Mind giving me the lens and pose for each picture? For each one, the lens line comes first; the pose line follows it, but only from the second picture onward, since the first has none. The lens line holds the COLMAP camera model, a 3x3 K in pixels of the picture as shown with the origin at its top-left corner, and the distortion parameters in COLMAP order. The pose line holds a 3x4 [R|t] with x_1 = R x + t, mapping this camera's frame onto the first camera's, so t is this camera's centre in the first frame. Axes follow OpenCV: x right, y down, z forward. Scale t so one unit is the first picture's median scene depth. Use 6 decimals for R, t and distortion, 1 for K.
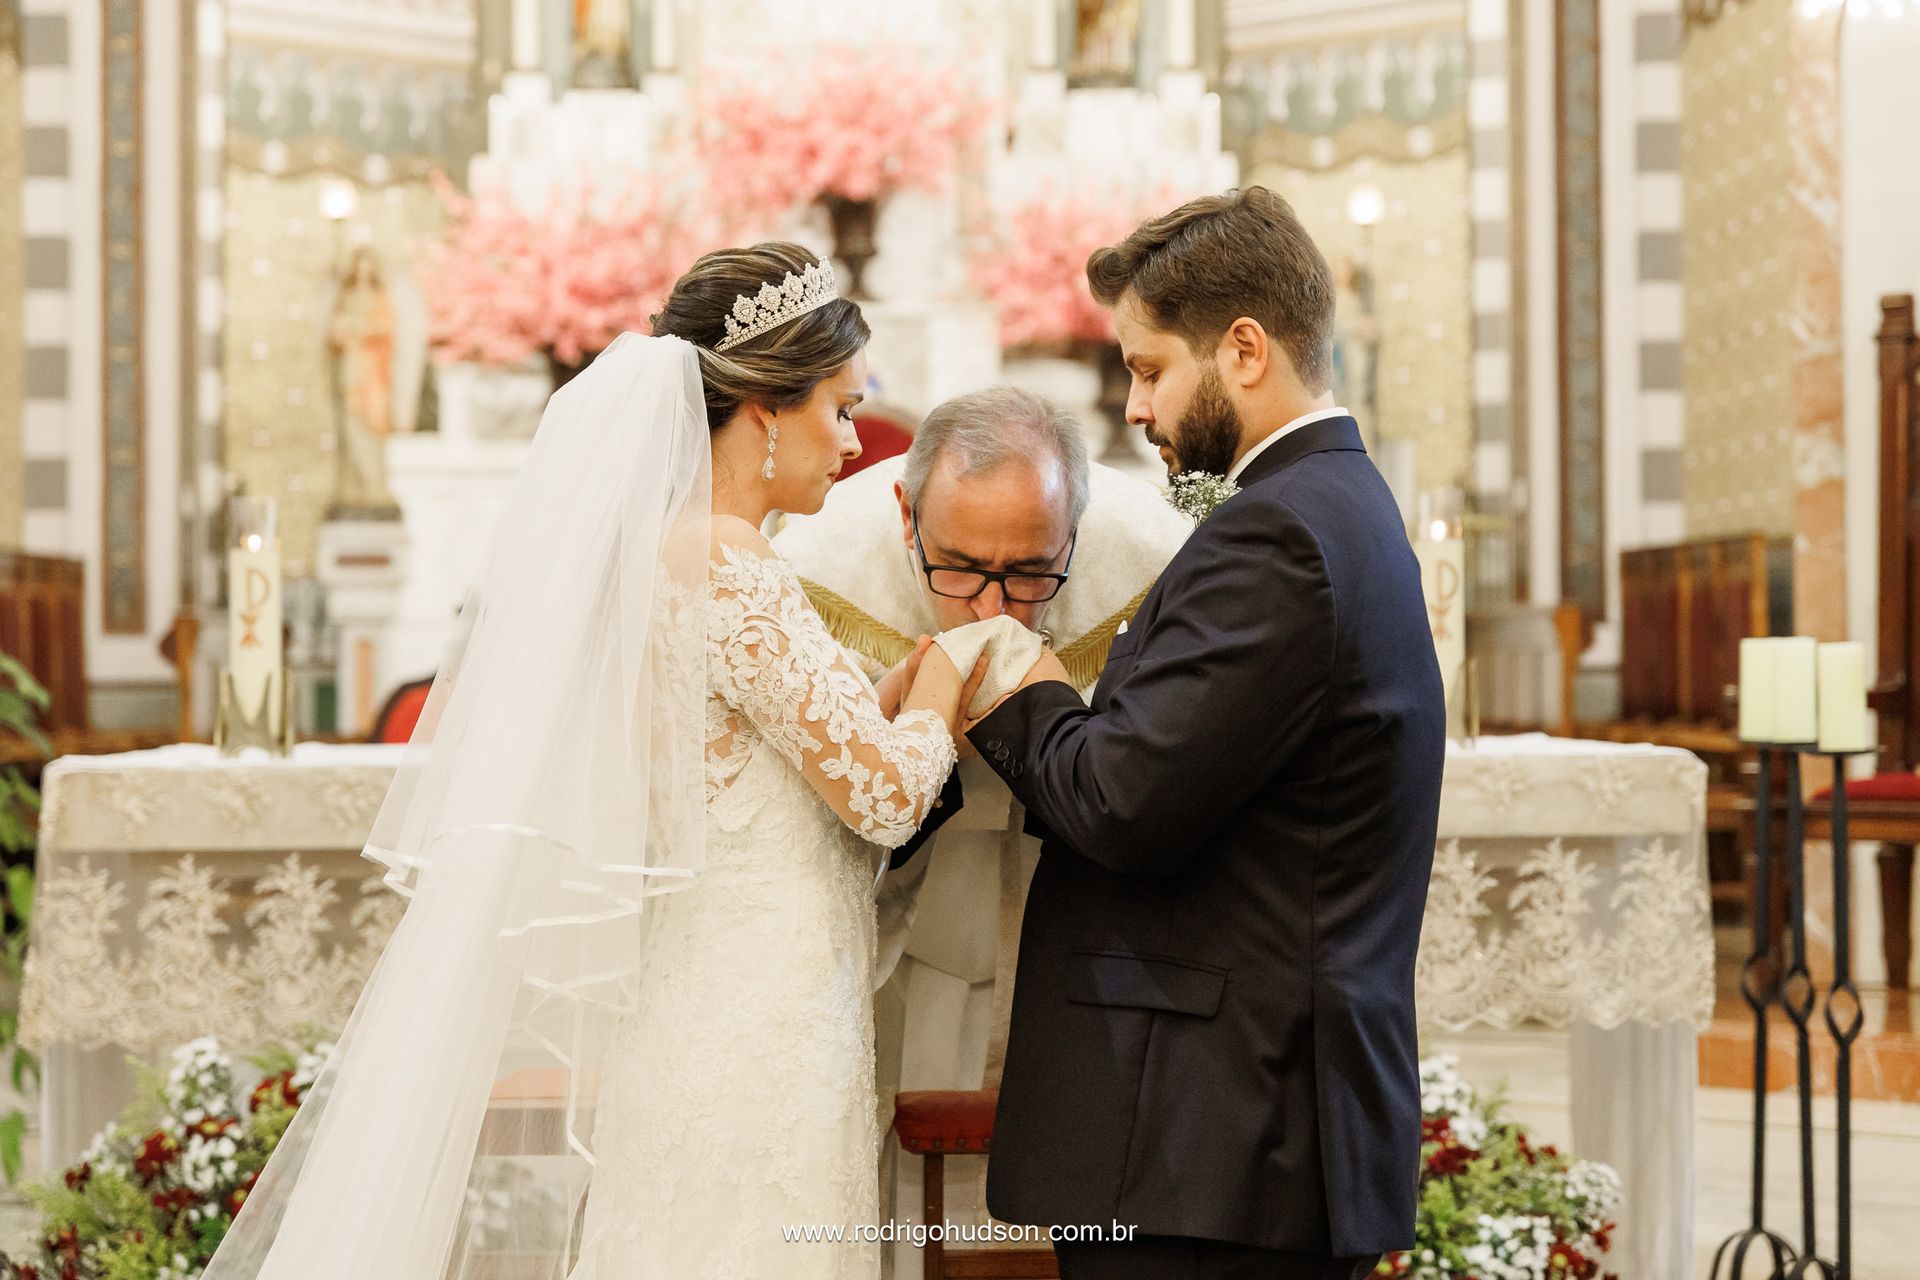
lens RADIAL K [[3838.6, 0, 960.4], [0, 3838.6, 588.4], [0, 0, 1]] dist [0.004878, 0.000000]
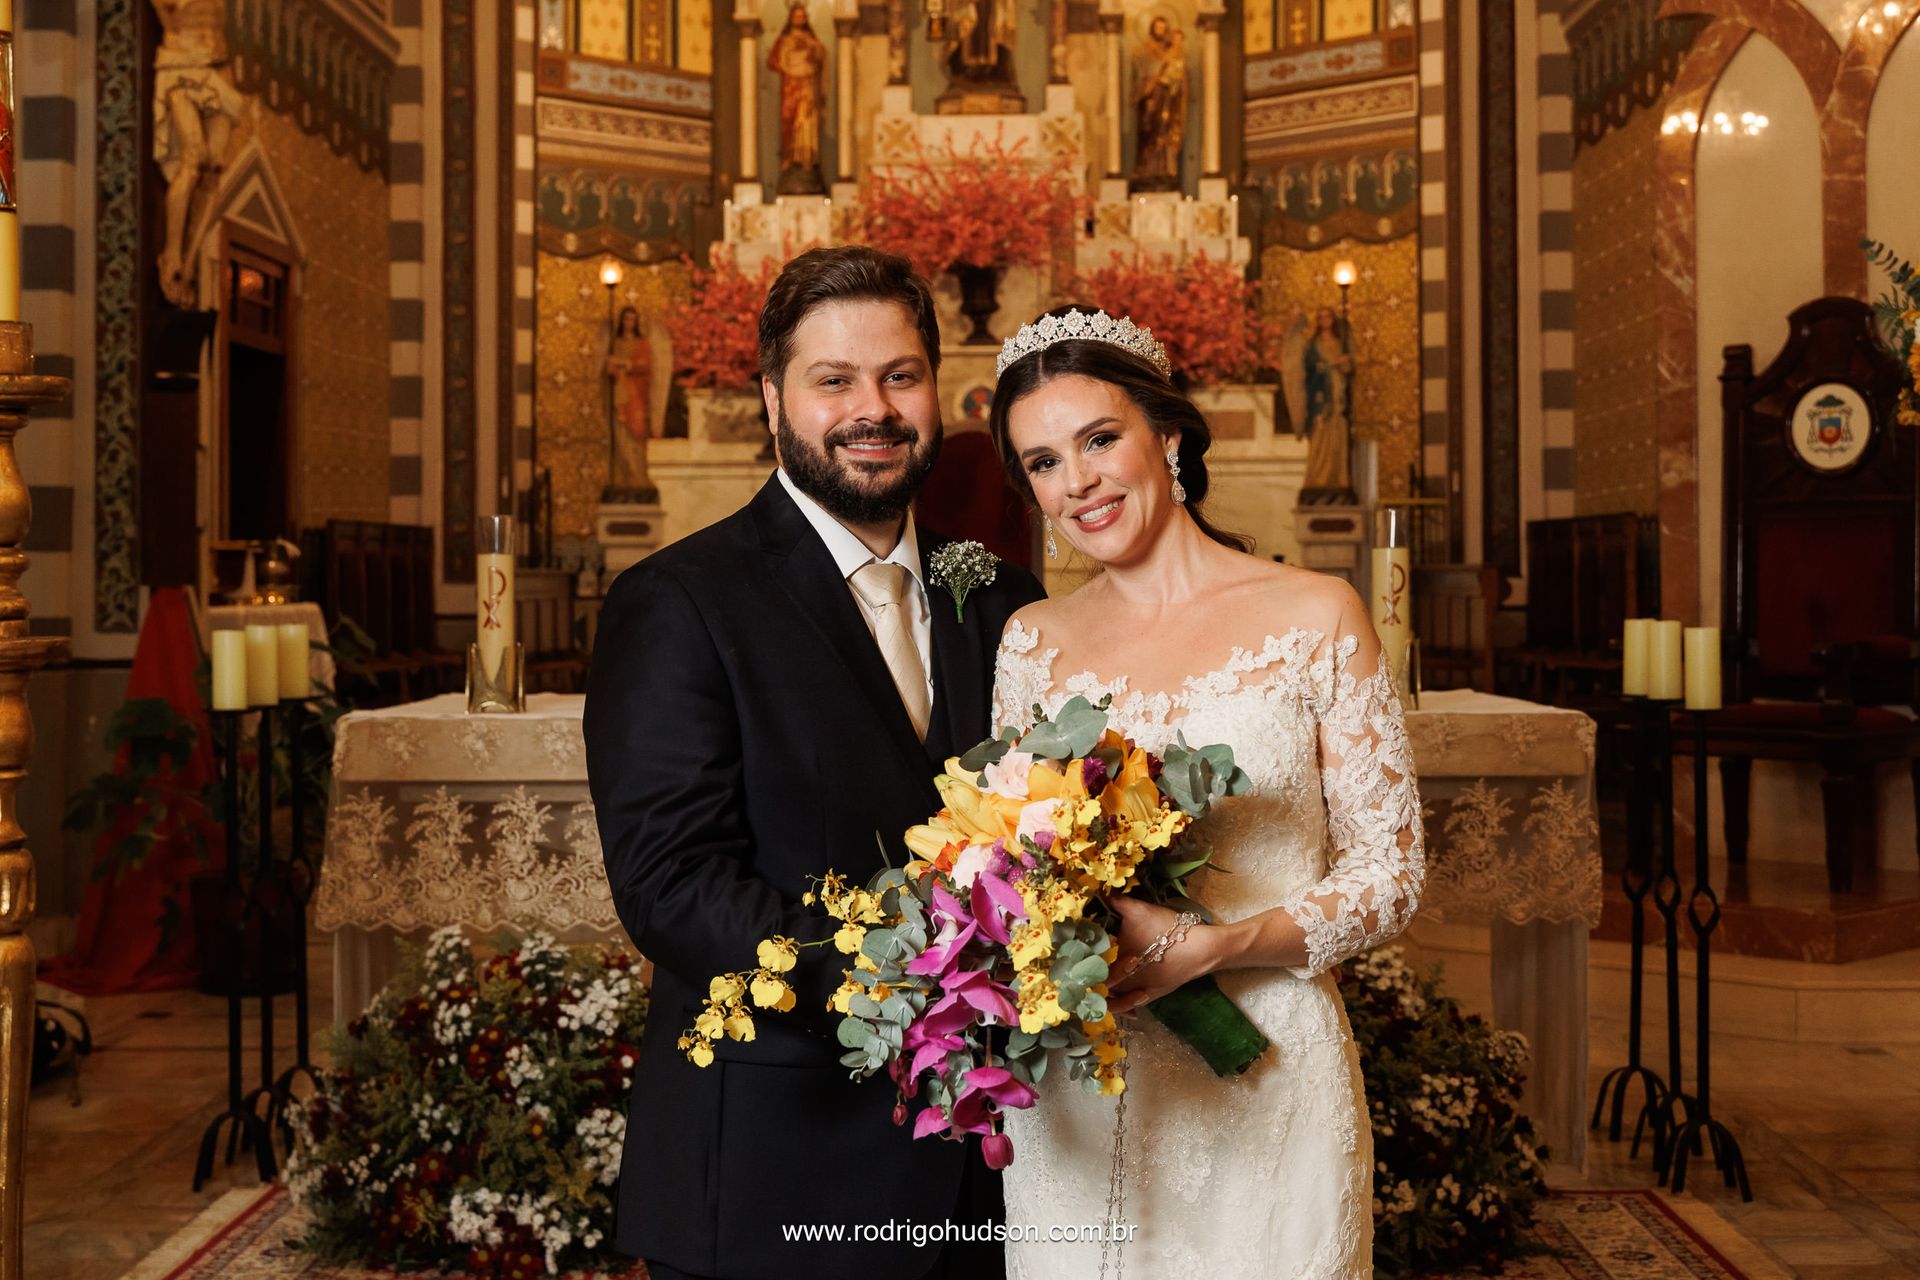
lens RADIAL K [[2709.5, 0, 897.0], [0, 2709.5, 538.7], [0, 0, 1]] dist [-0.005337, 0.000000]
pose [[0.998258, 0.000854, -0.058986, 0.002640], [-0.000933, 0.999999, -0.001305, -0.003415], [0.058985, 0.001358, 0.998258, 0.015961]]
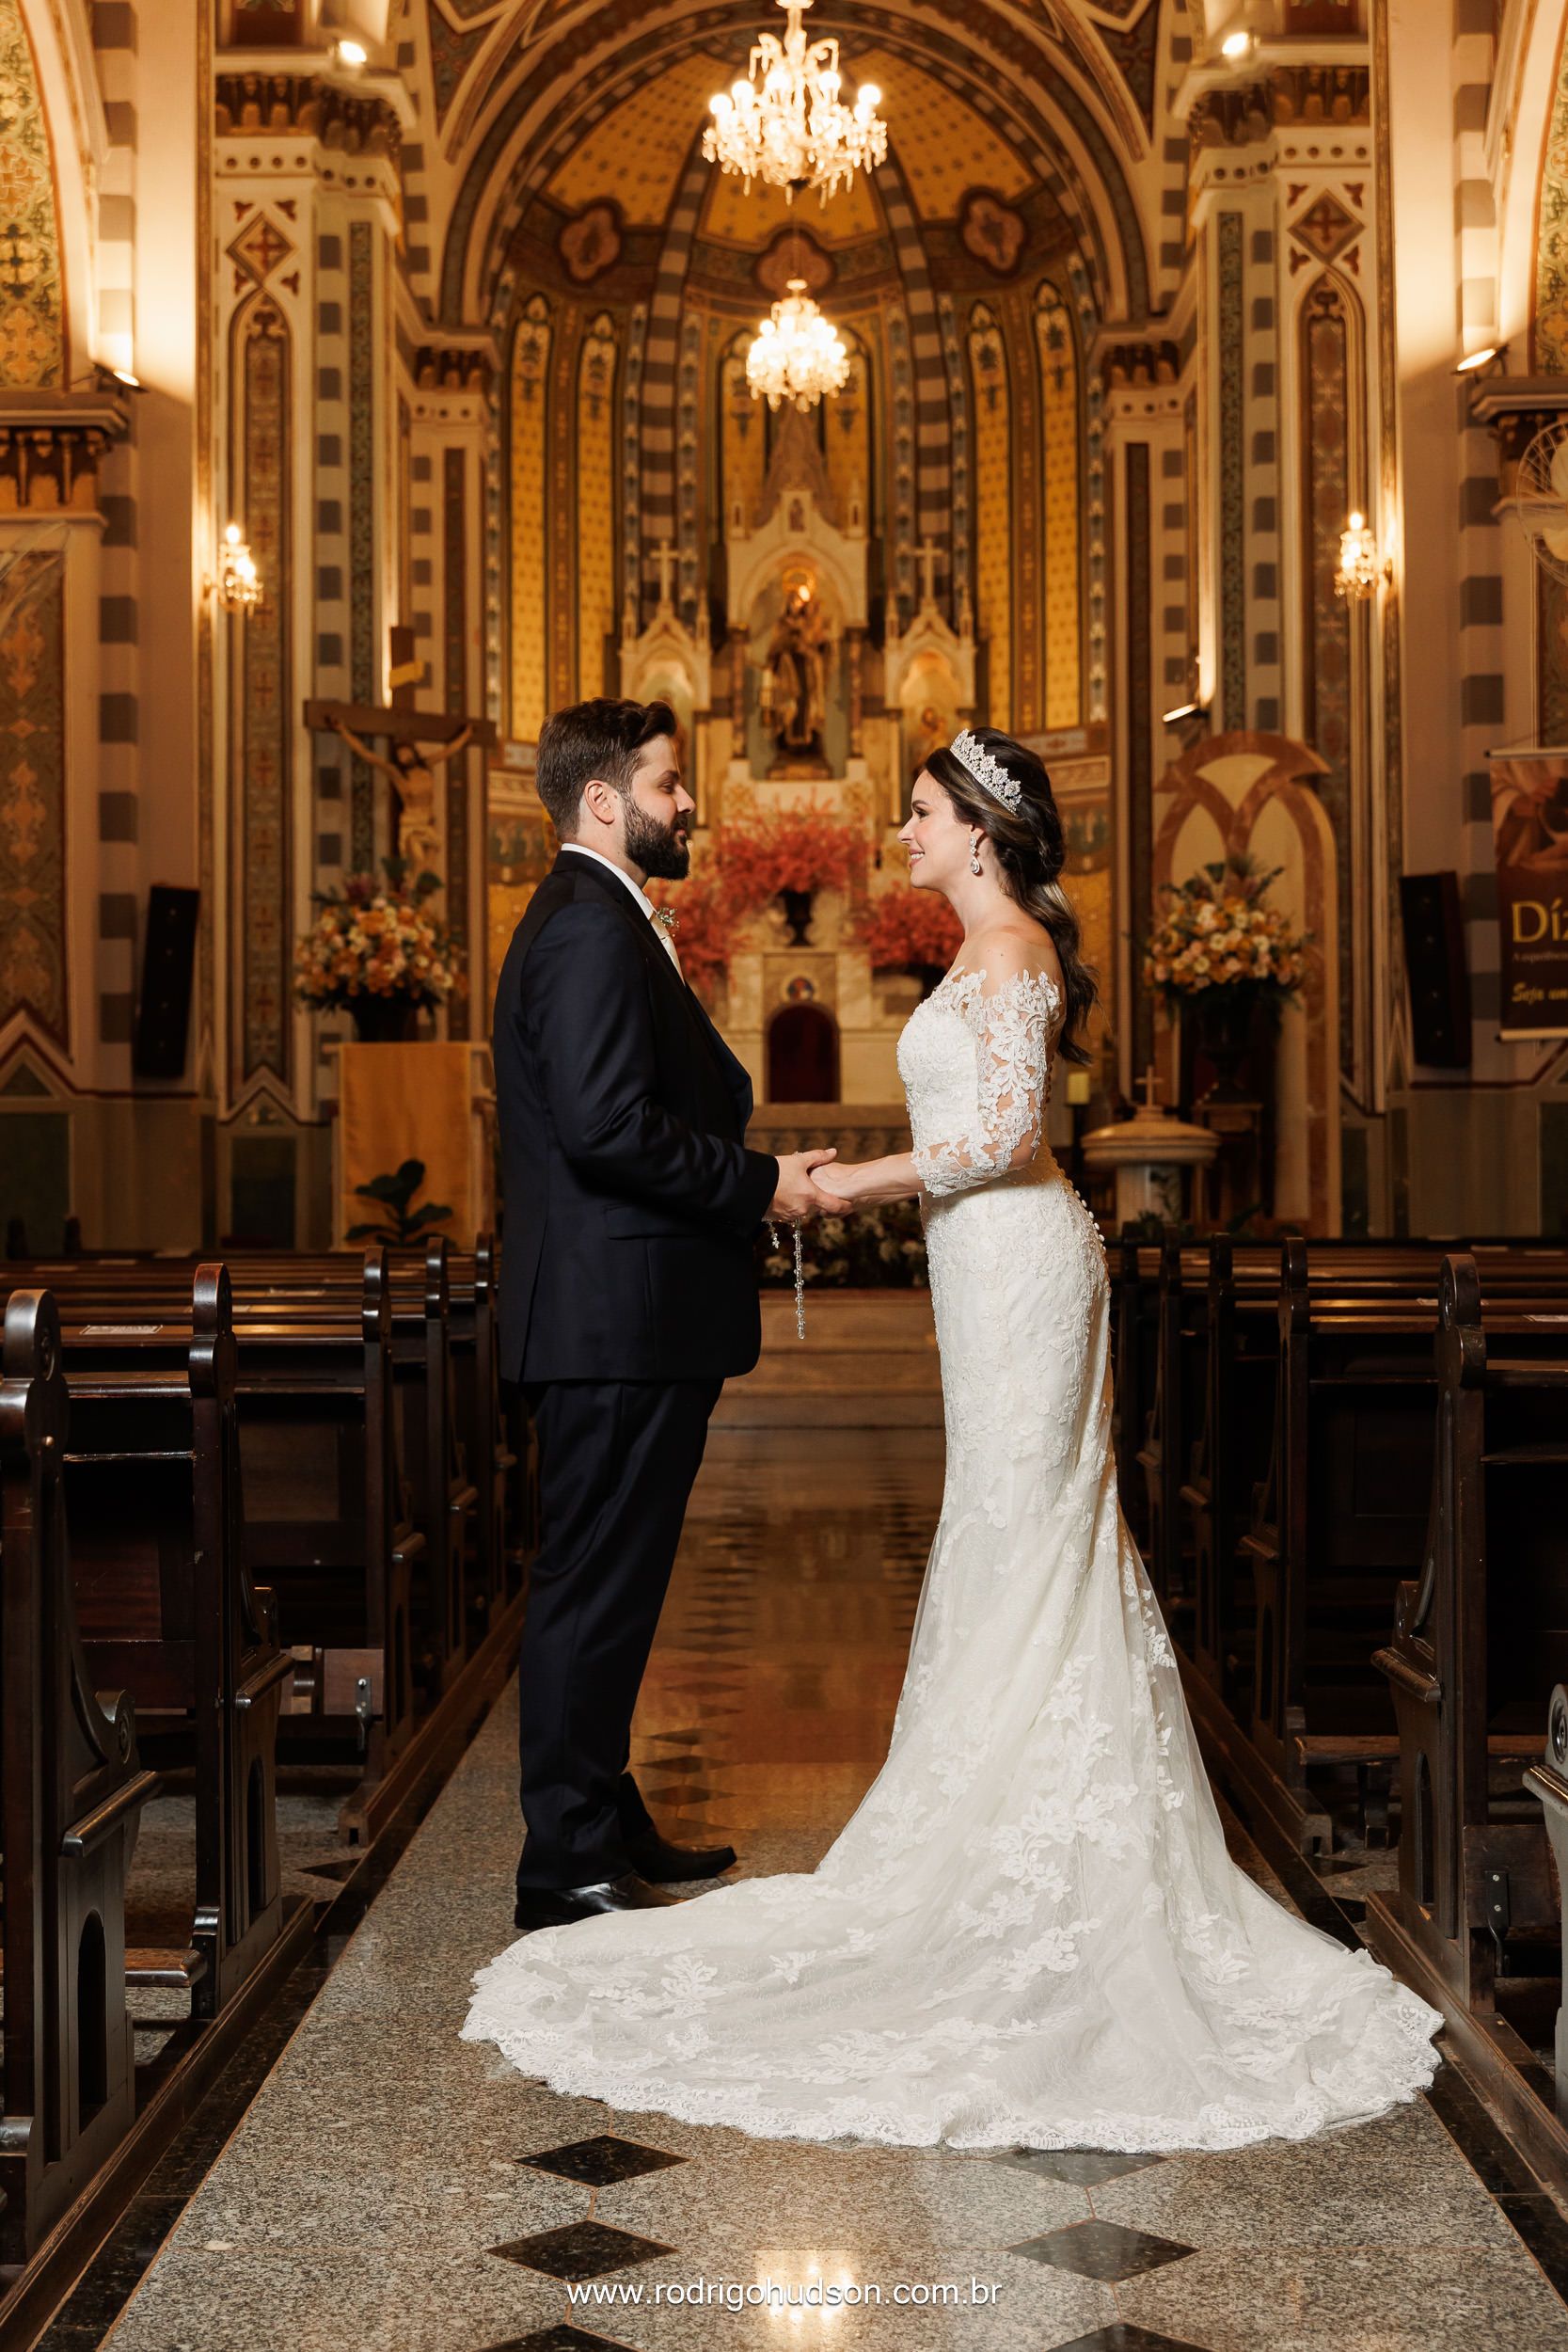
lens RADIAL K [[3163.3, 0, 778.7], [0, 3163.3, 1173.3], [0, 0, 1]] dist [-0.015325, 0.000000]
pose [[0.999557, -0.001152, -0.029724, 0.024031], [0.001367, 0.999973, 0.007241, 0.071449], [0.029715, -0.007279, 0.999532, -1.464151]]
